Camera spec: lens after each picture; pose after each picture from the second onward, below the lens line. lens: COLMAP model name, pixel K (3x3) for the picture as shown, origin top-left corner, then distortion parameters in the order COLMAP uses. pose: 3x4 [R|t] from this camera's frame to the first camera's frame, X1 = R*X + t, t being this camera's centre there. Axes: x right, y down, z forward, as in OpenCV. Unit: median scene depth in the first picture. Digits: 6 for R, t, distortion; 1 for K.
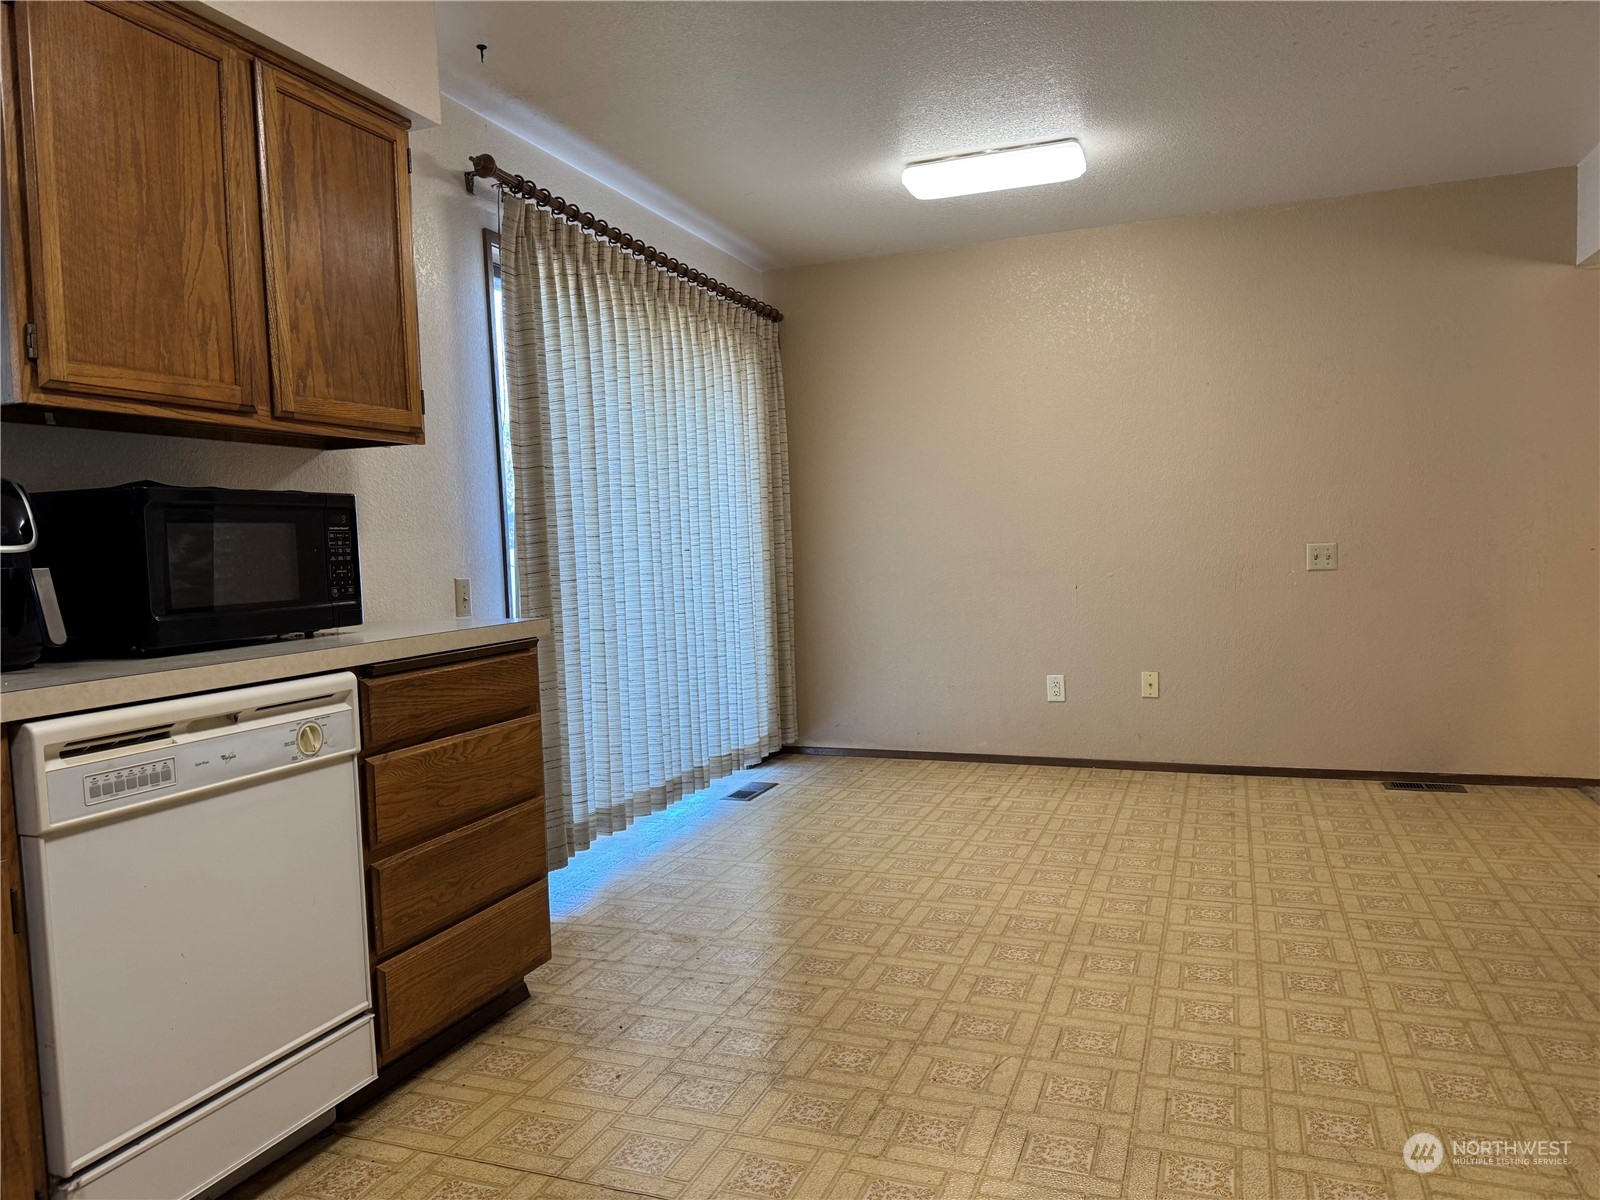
lens RADIAL K [[1123.2, 0, 800.0], [0, 1123.2, 600.0], [0, 0, 1]] dist [0.078472, -0.102308]
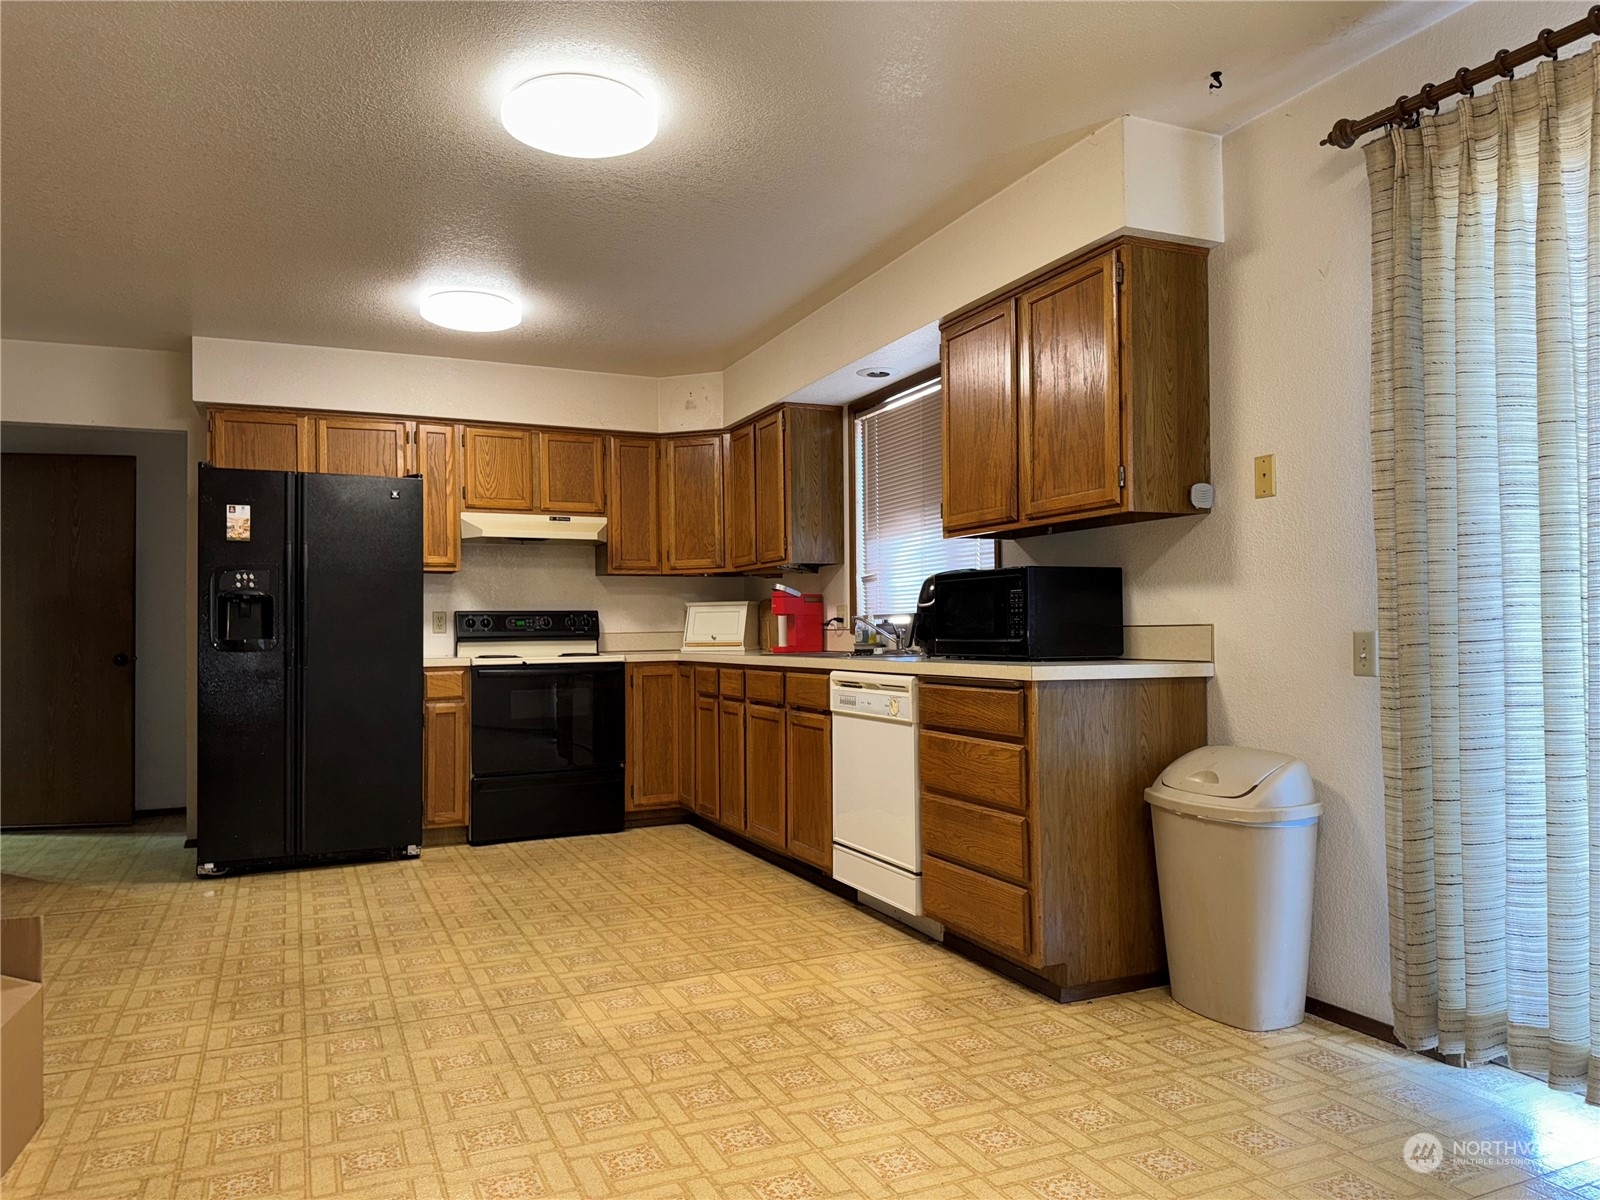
lens RADIAL K [[1123.2, 0, 800.0], [0, 1123.2, 600.0], [0, 0, 1]] dist [0.078472, -0.102308]
pose [[-0.704497, 0.027145, -0.709187, 0.823868], [-0.000201, 0.999261, 0.038447, -0.104979], [0.709707, 0.027228, -0.703971, 1.800849]]
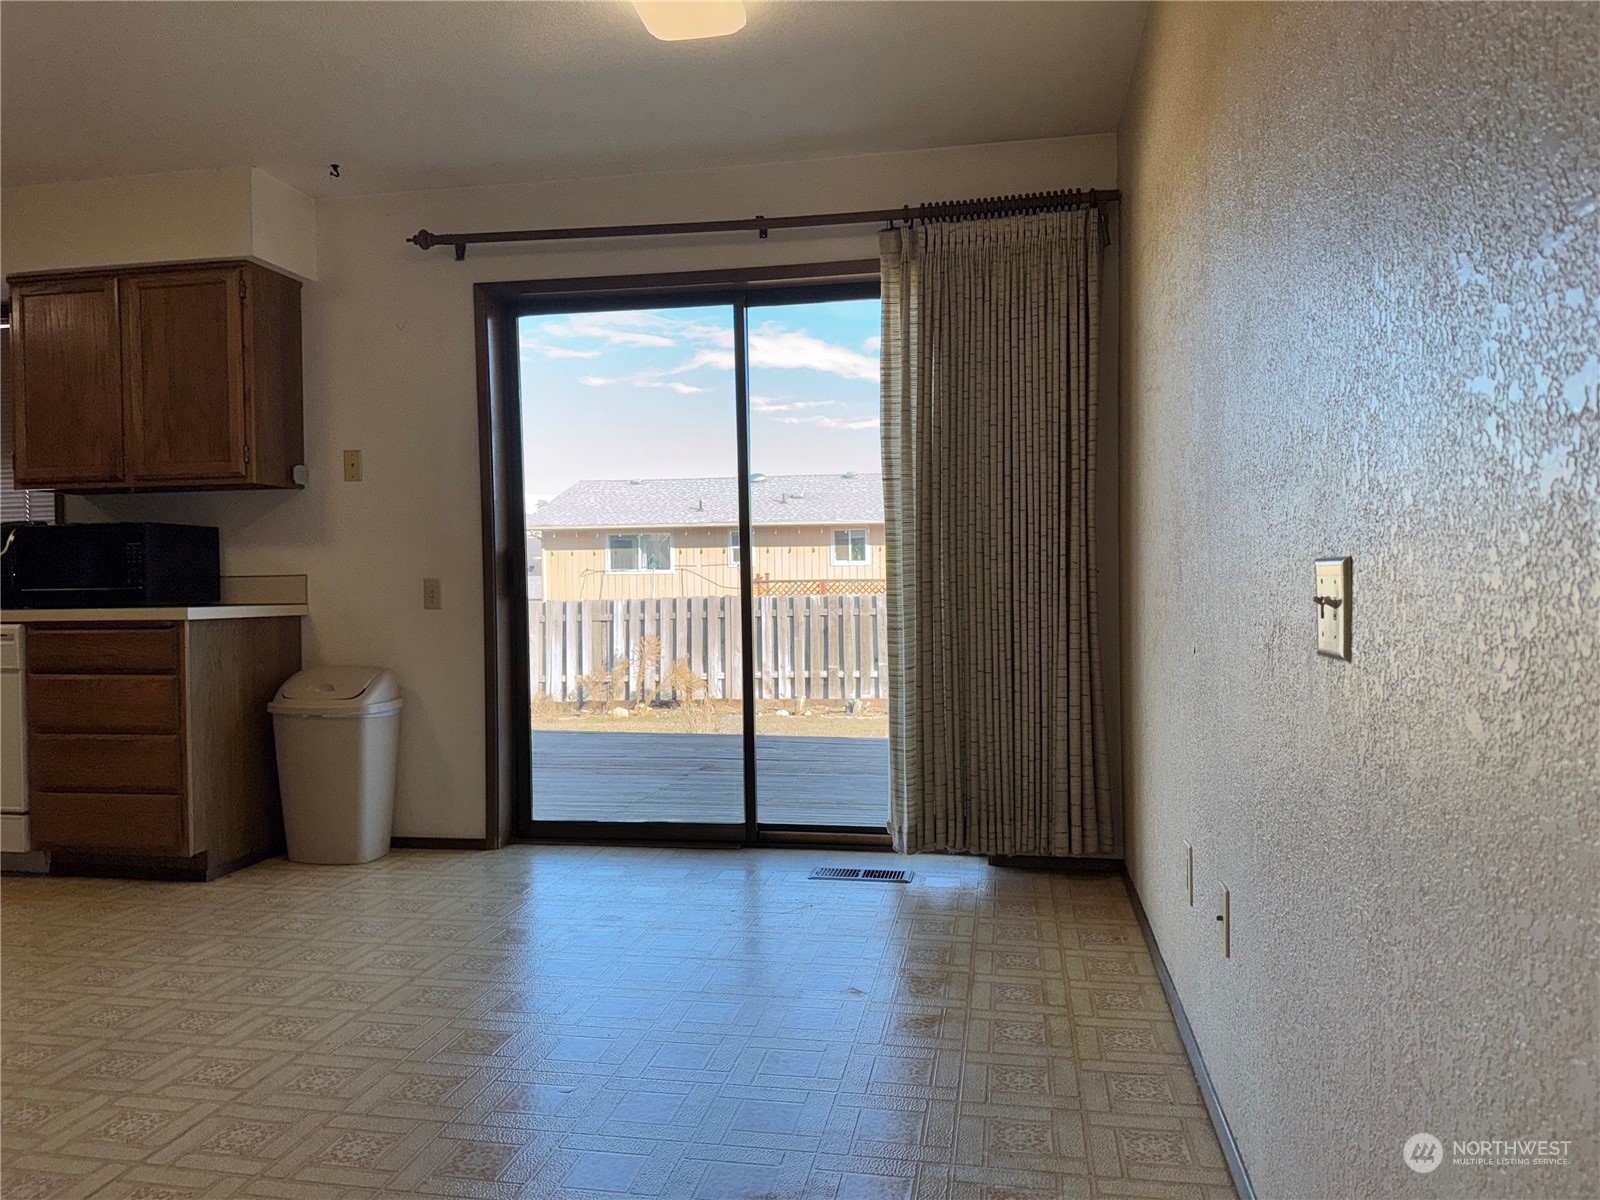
lens RADIAL K [[1123.2, 0, 800.0], [0, 1123.2, 600.0], [0, 0, 1]] dist [0.078472, -0.102308]
pose [[0.176944, 0.053091, -0.982788, 1.390341], [-0.048376, 0.997806, 0.045192, -0.101818], [0.983031, 0.039547, 0.179124, 1.632667]]
